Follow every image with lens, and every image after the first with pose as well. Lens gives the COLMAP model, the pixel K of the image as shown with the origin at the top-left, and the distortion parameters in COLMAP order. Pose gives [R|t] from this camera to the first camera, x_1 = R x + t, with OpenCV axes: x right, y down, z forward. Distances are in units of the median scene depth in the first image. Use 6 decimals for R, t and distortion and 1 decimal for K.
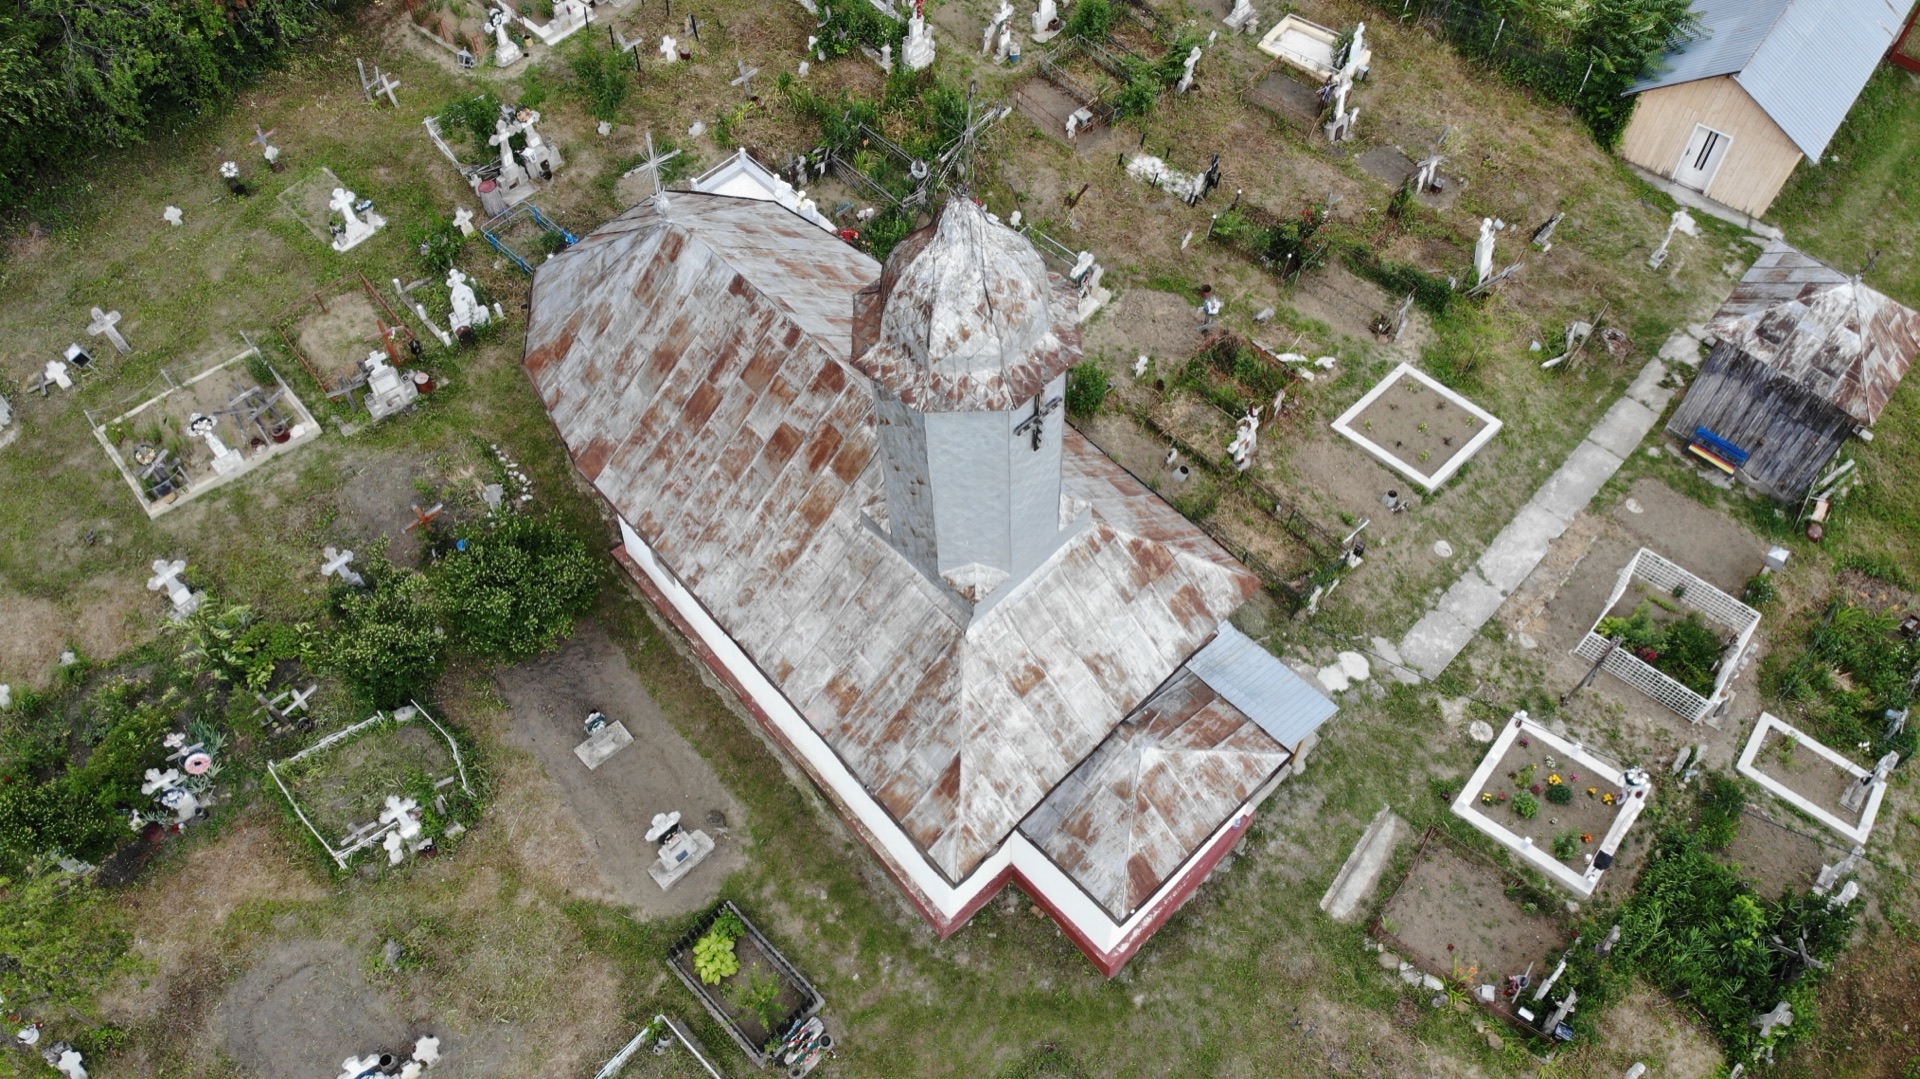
lens RADIAL K [[1381.2, 0, 954.9], [0, 1381.2, 538.6], [0, 0, 1]] dist [0.060911, -0.164626]
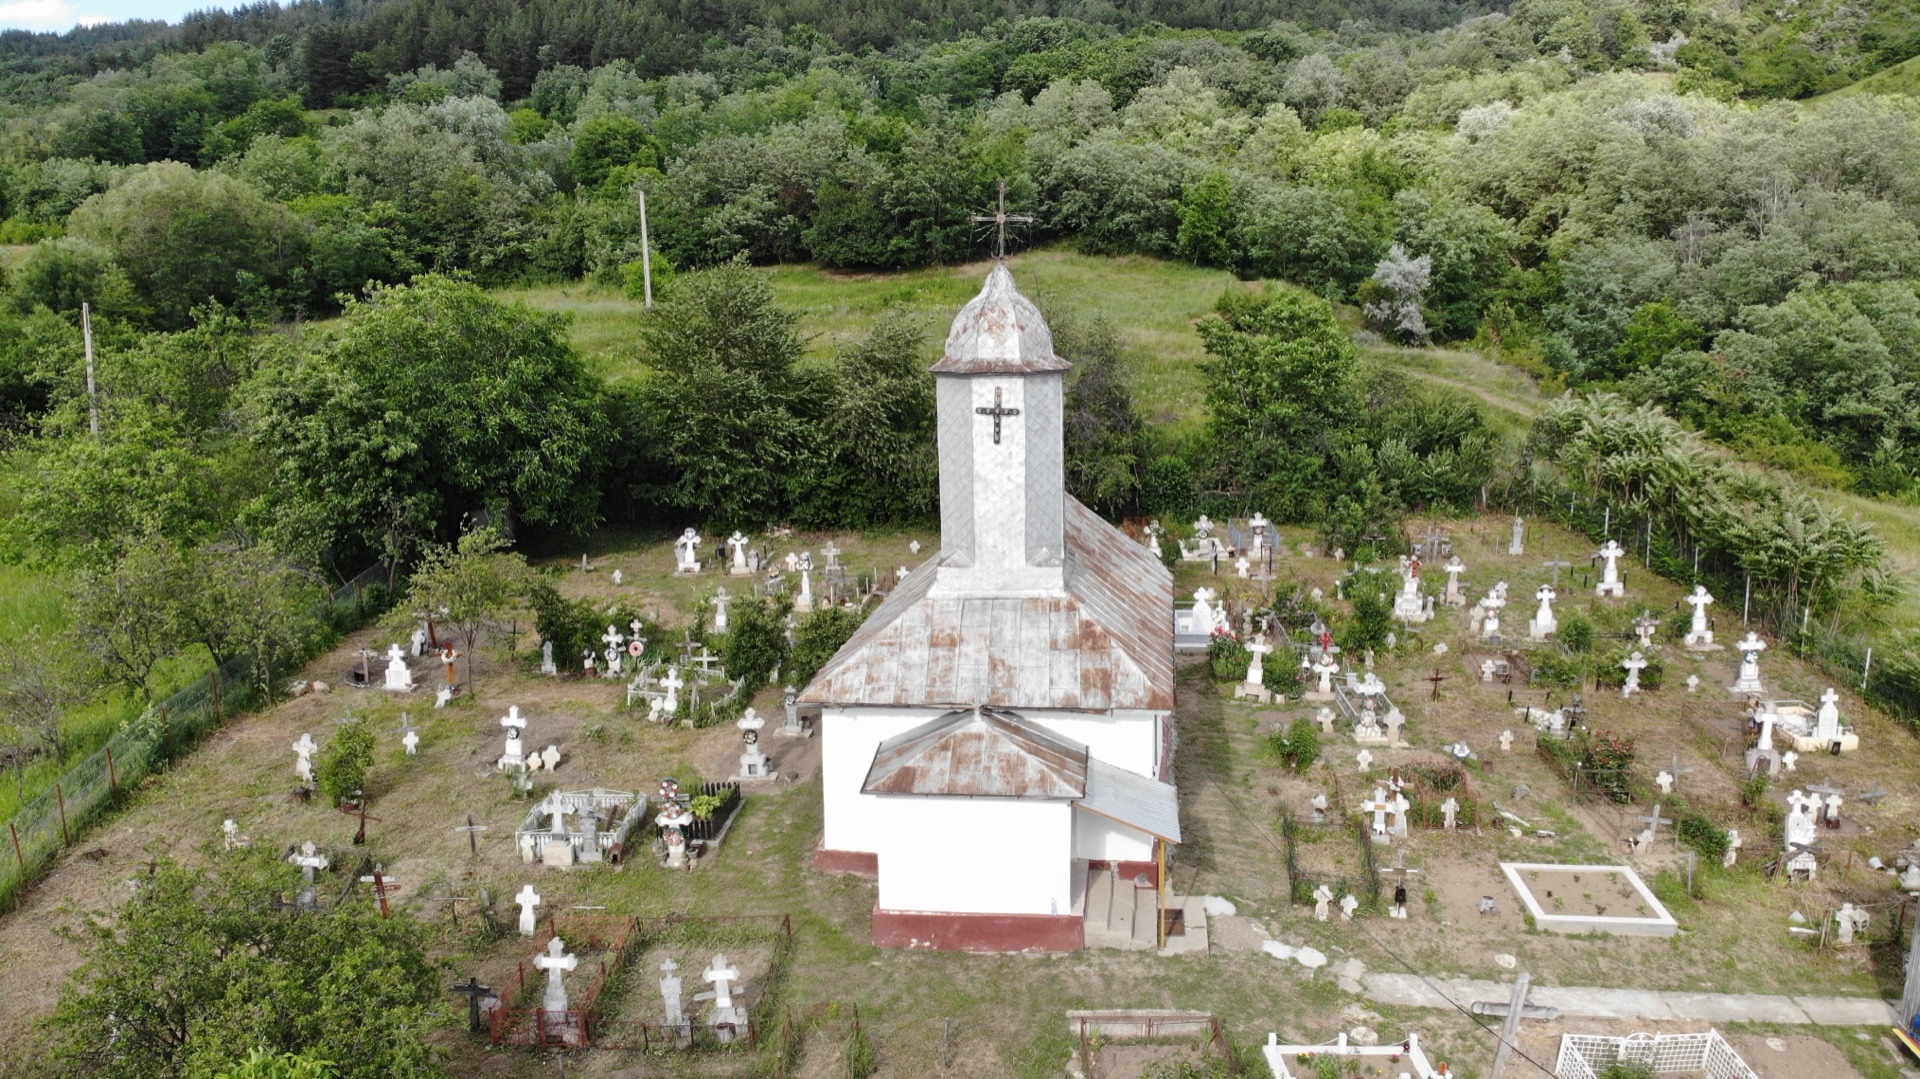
lens RADIAL K [[1381.2, 0, 954.9], [0, 1381.2, 538.6], [0, 0, 1]] dist [0.060911, -0.164626]
pose [[0.640268, 0.165006, -0.750220, 0.893946], [-0.625764, 0.678475, -0.384826, 0.464776], [0.445507, 0.715852, 0.537661, 0.193091]]
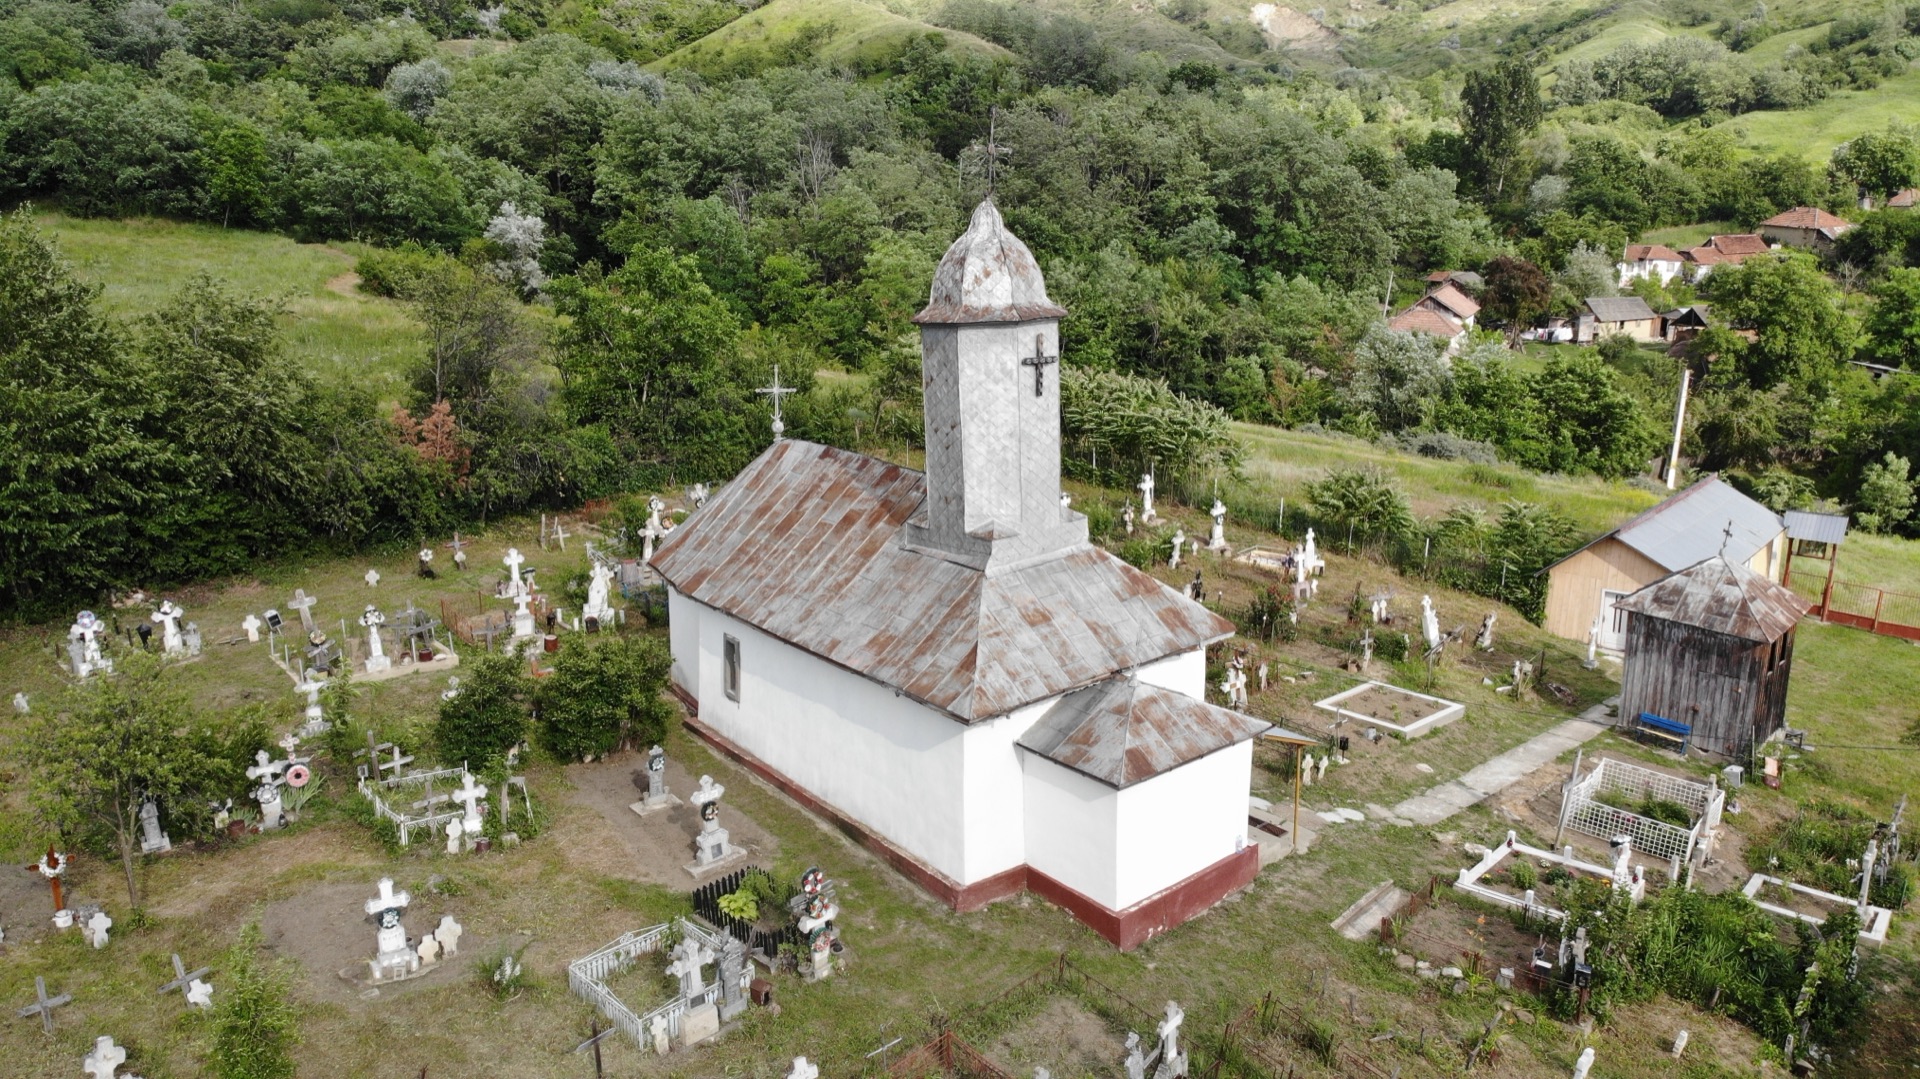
lens RADIAL K [[1381.2, 0, 954.9], [0, 1381.2, 538.6], [0, 0, 1]] dist [0.060911, -0.164626]
pose [[0.998807, 0.014368, -0.046664, 0.032066], [-0.041423, 0.755316, -0.654051, 0.723717], [0.025849, 0.655204, 0.755010, 0.041598]]
